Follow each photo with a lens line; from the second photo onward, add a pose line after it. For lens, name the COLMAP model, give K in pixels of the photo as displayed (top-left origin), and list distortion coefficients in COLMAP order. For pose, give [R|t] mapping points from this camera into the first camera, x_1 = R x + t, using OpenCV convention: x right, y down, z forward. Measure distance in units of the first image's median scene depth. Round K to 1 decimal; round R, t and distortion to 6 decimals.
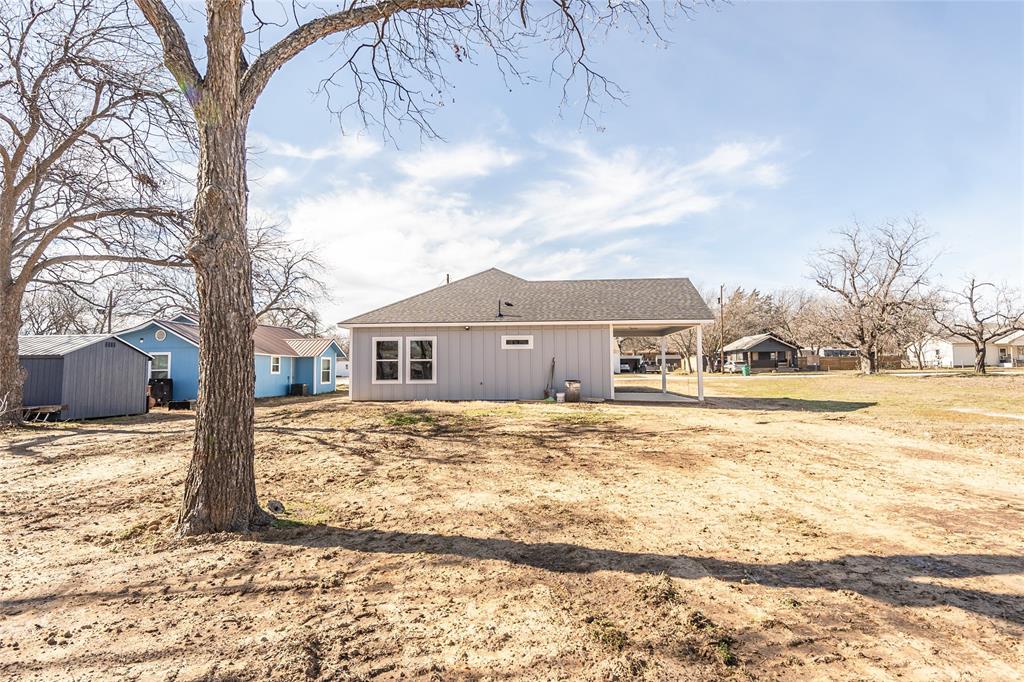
lens RADIAL K [[530.6, 0, 512.0], [0, 530.6, 341.0], [0, 0, 1]] dist [0.000837, -0.000225]
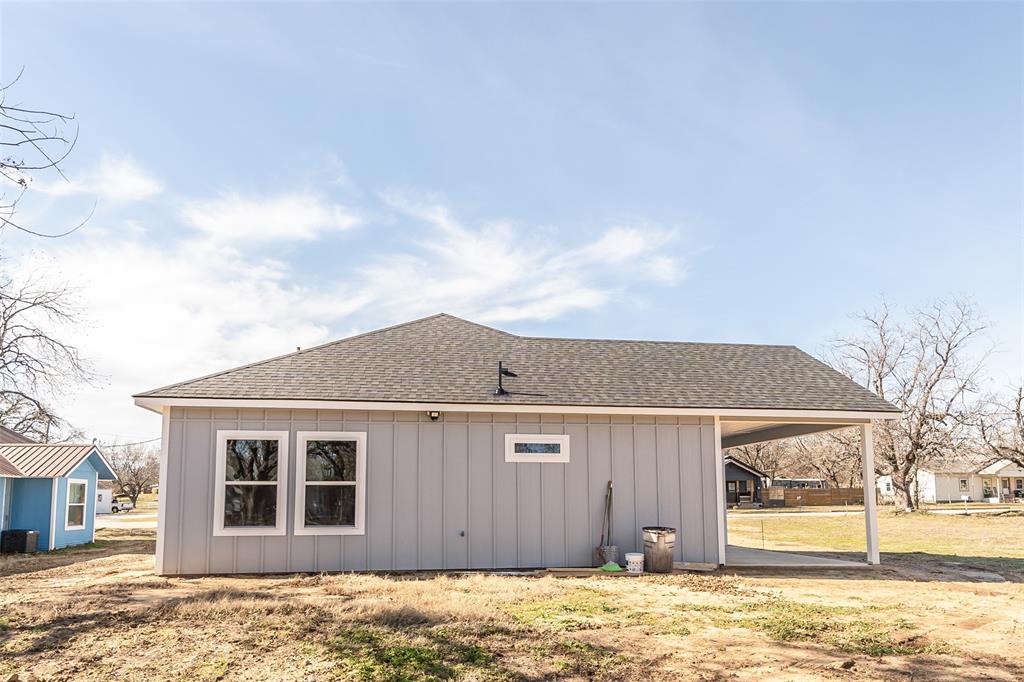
lens RADIAL K [[701.8, 0, 507.4], [0, 701.8, 425.4], [0, 0, 1]] dist [-0.000711, -0.001229]
pose [[0.973605, 0.029585, 0.226315, -0.160755], [-0.016709, 0.998142, -0.058598, 0.019434], [-0.227628, 0.053270, 0.972290, 0.374058]]
